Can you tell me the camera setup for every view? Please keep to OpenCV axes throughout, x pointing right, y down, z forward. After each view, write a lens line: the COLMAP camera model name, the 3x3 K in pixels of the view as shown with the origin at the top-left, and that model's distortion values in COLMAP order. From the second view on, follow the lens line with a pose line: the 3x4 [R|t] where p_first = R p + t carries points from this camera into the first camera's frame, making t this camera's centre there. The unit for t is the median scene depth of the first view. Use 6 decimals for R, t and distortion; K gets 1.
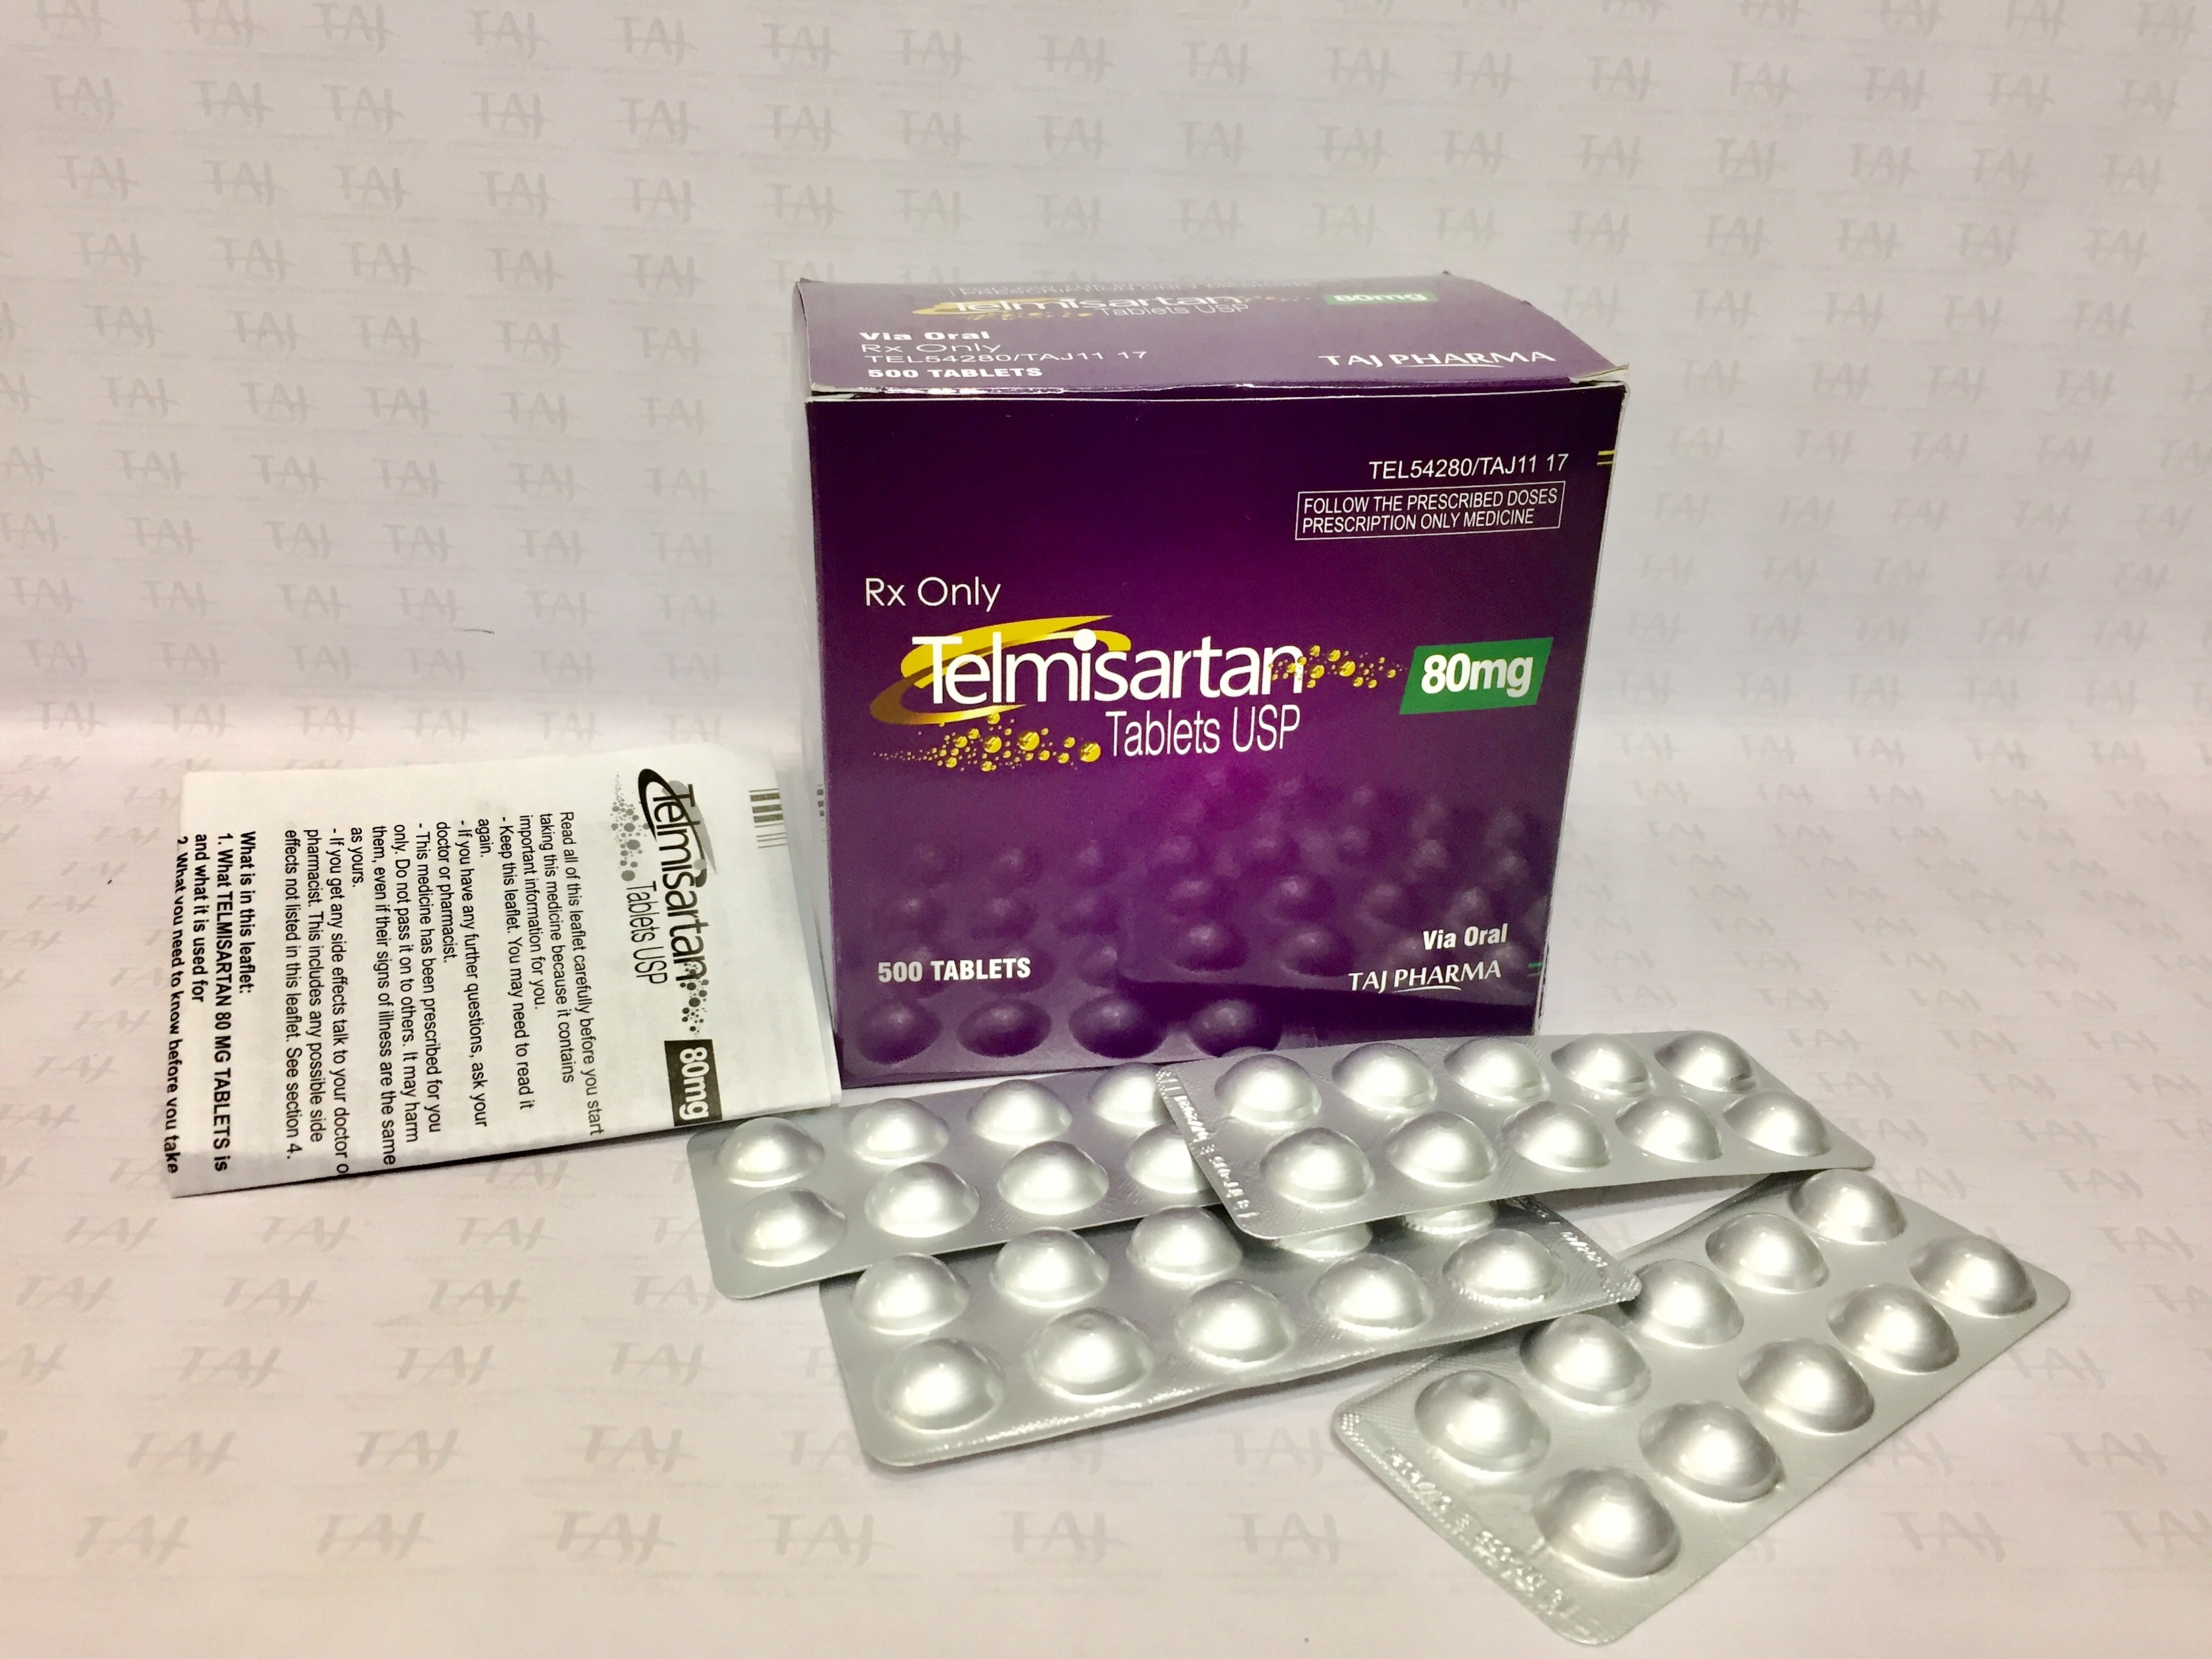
lens RADIAL K [[1963.1, 0, 1109.8], [0, 1963.1, 805.0], [0, 0, 1]] dist [0.076536, -0.119688]
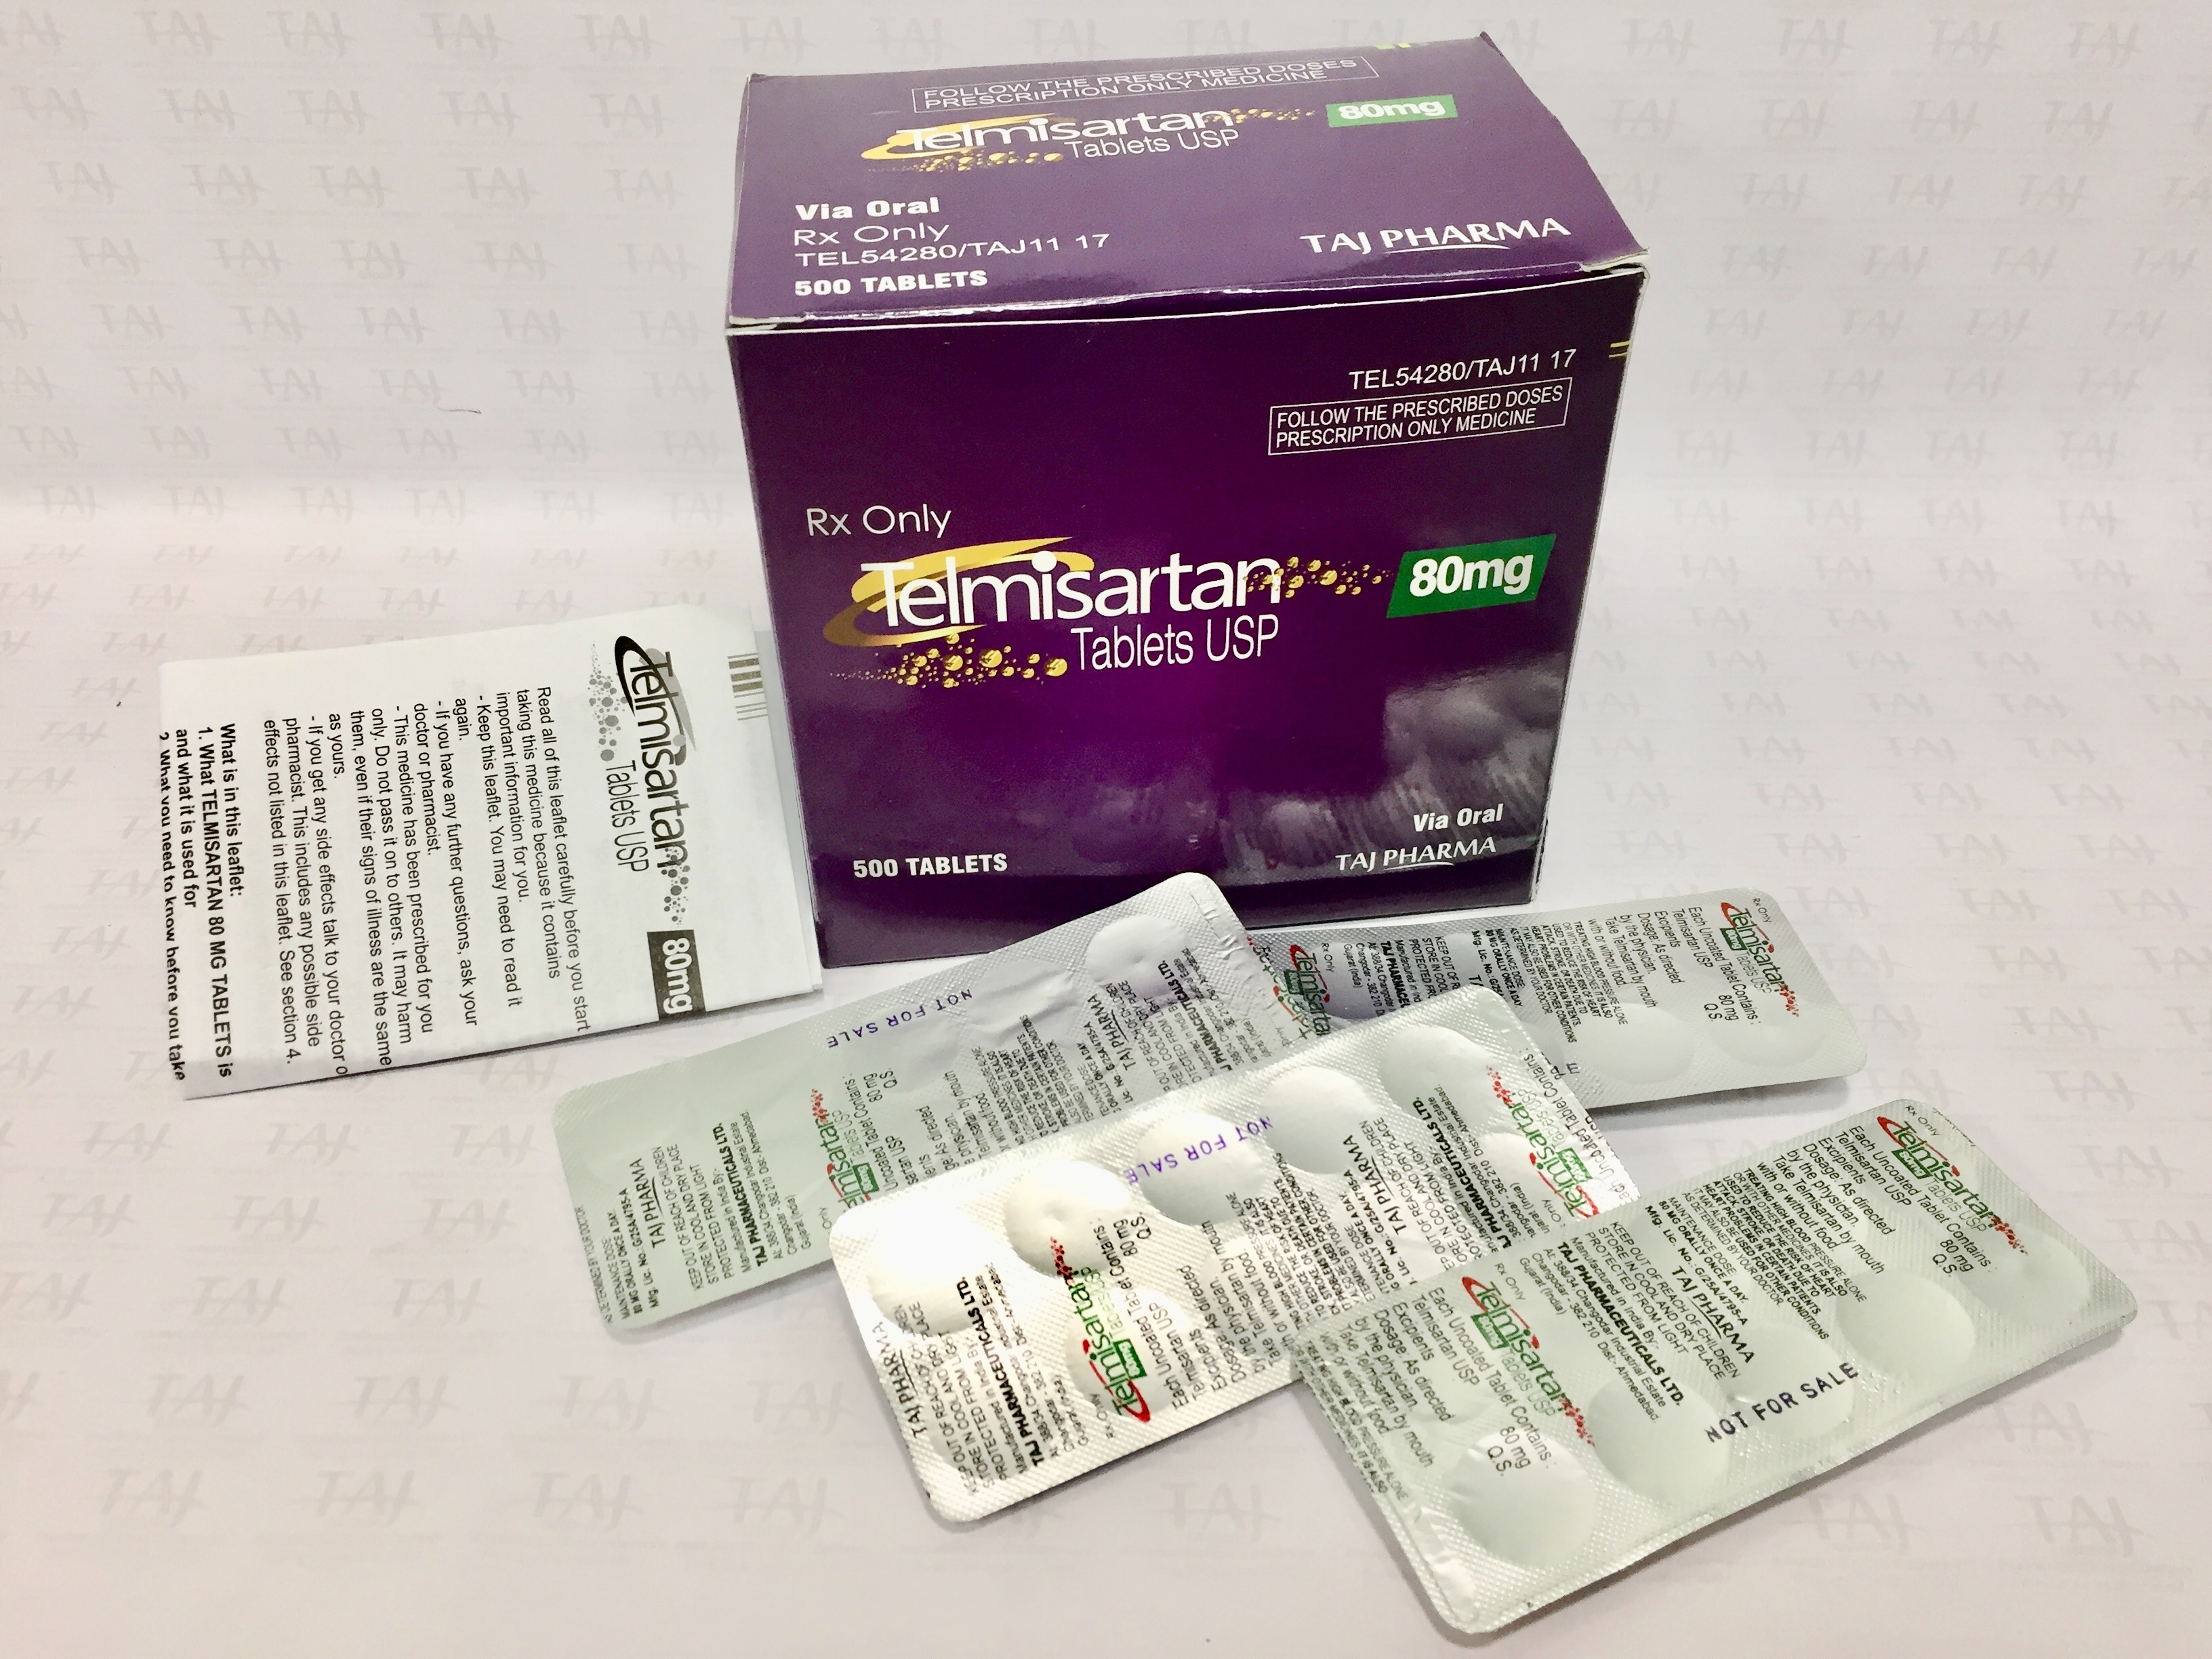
lens RADIAL K [[1963.1, 0, 1105.4], [0, 1963.1, 821.2], [0, 0, 1]] dist [0.076536, -0.119688]
pose [[0.997886, 0.006020, -0.064707, 0.076377], [0.011276, 0.964556, 0.263639, -0.206914], [0.064001, -0.263811, 0.962449, 0.059737]]
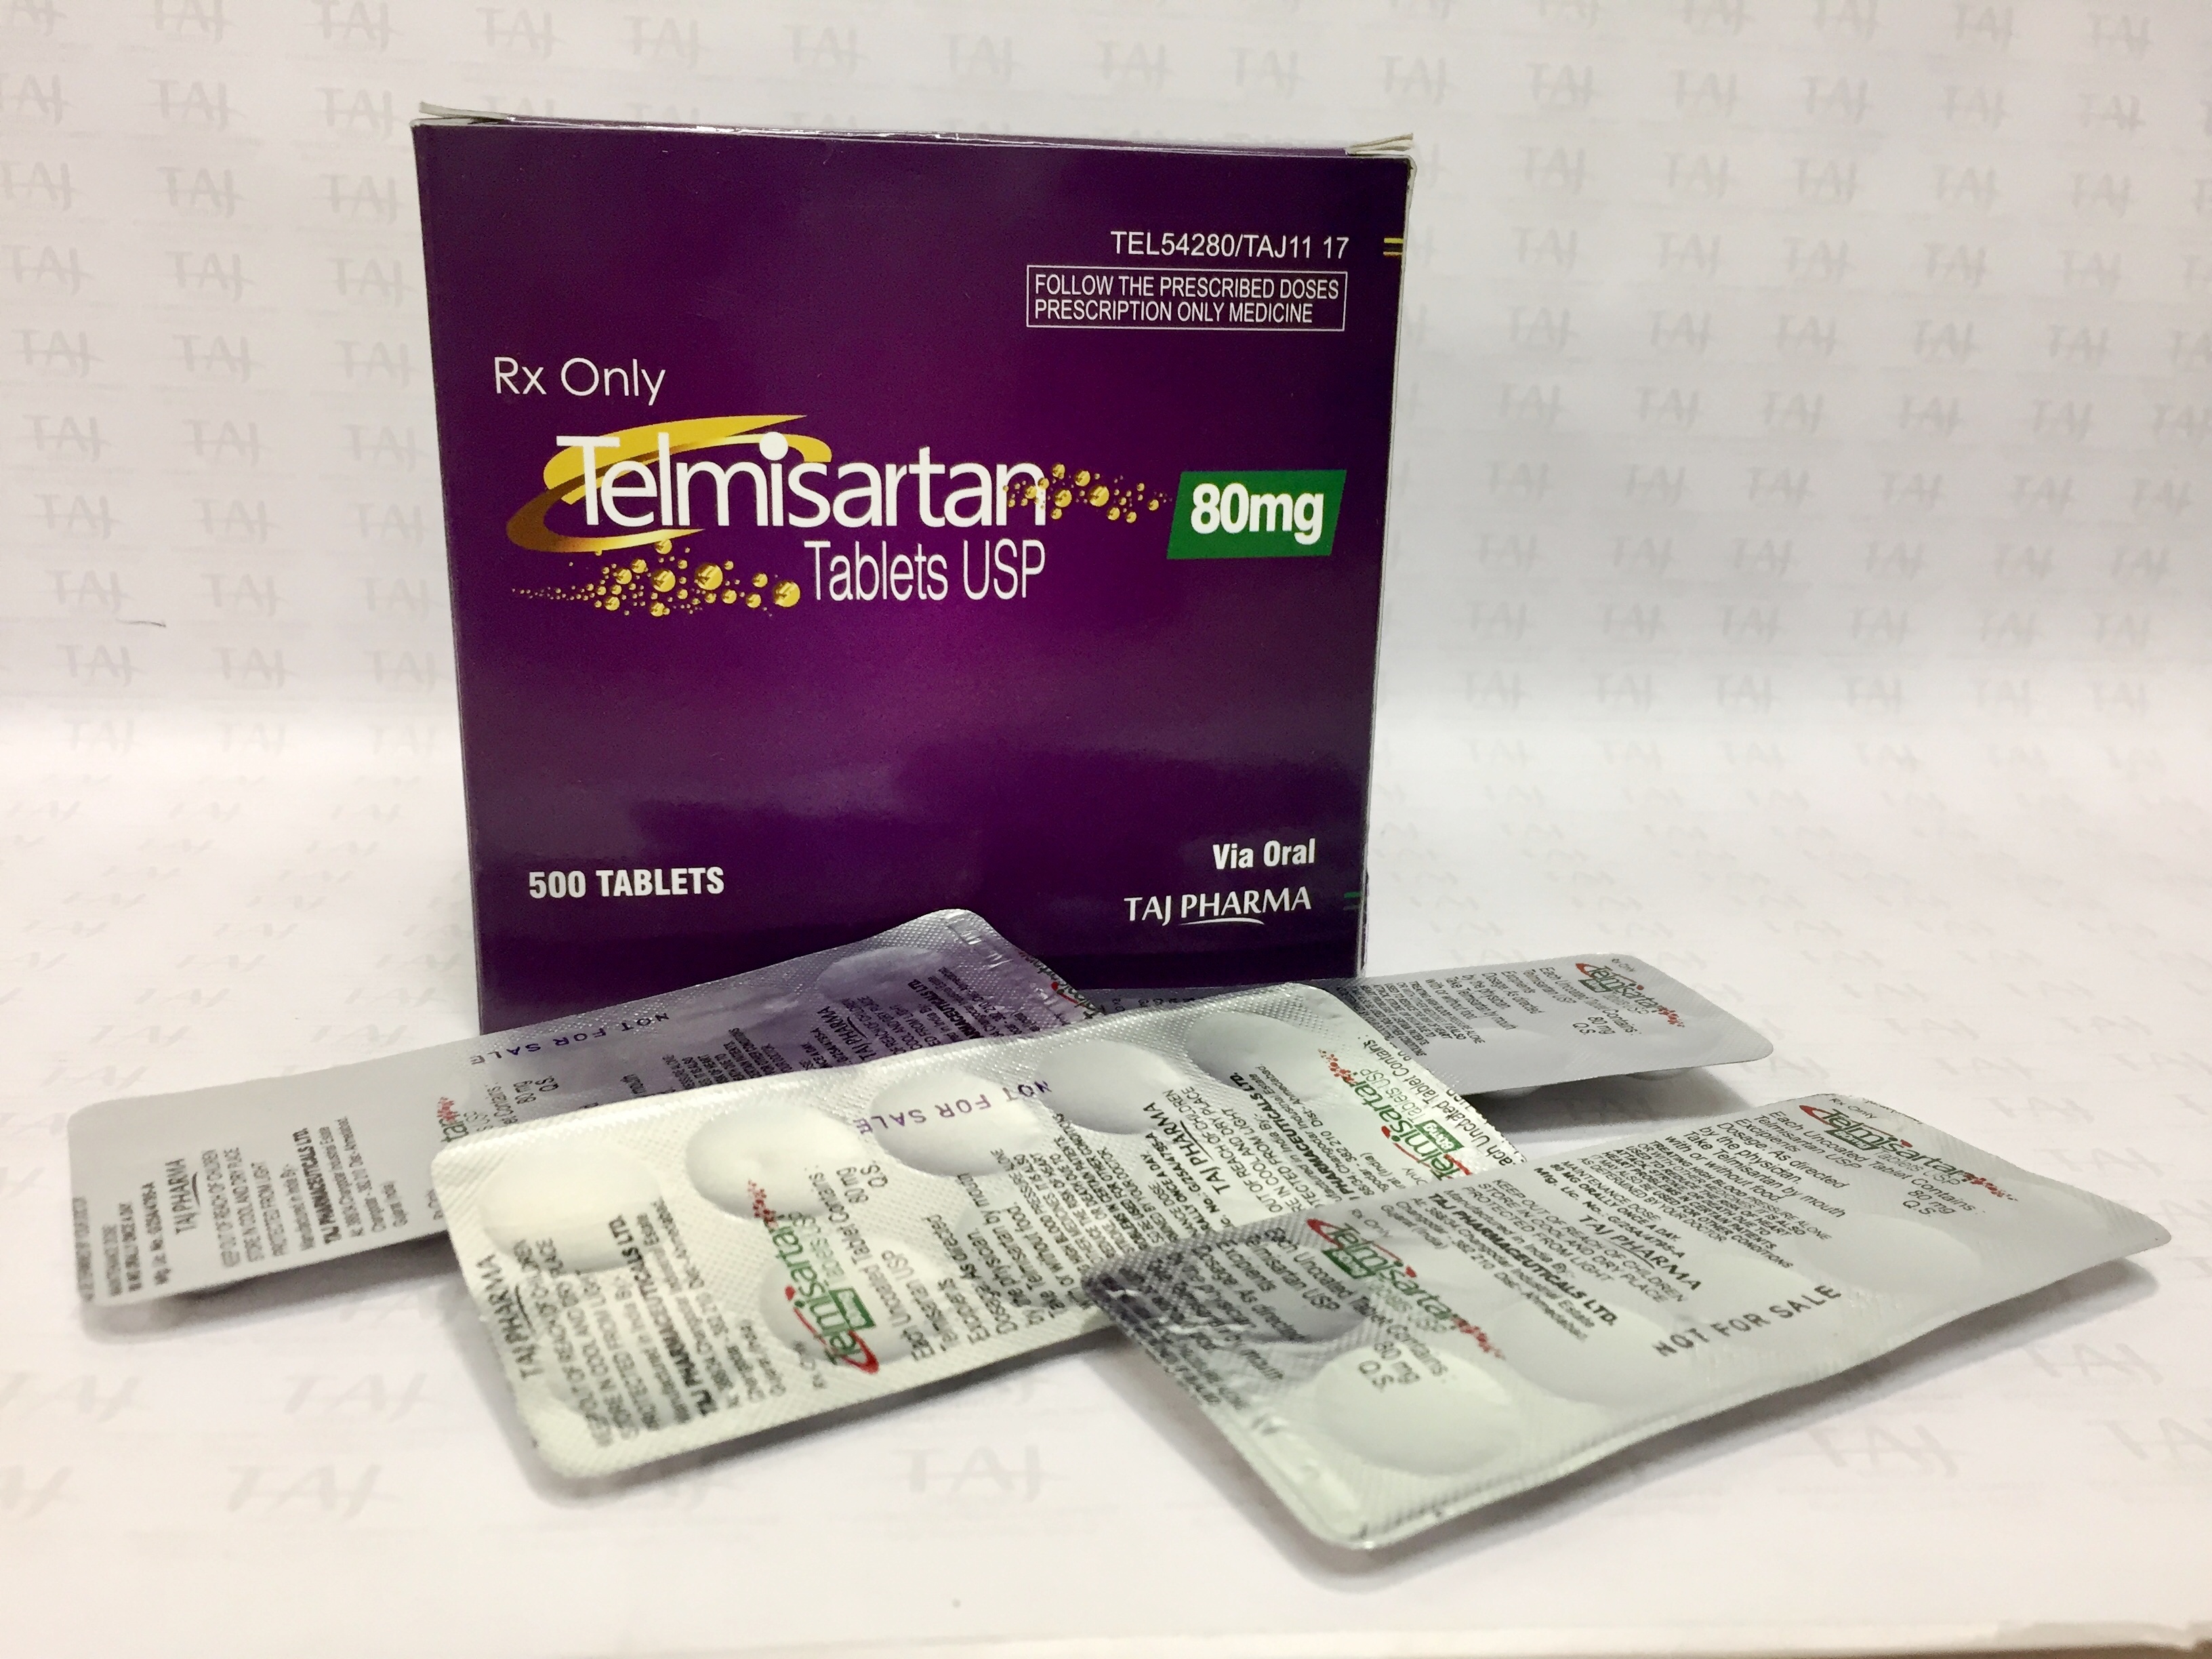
lens RADIAL K [[1963.1, 0, 1109.8], [0, 1963.1, 802.0], [0, 0, 1]] dist [0.076536, -0.119688]
pose [[0.999033, -0.014641, 0.041458, 0.089128], [0.021115, 0.986840, -0.160314, 0.193155], [-0.038565, 0.161035, 0.986195, 0.200014]]
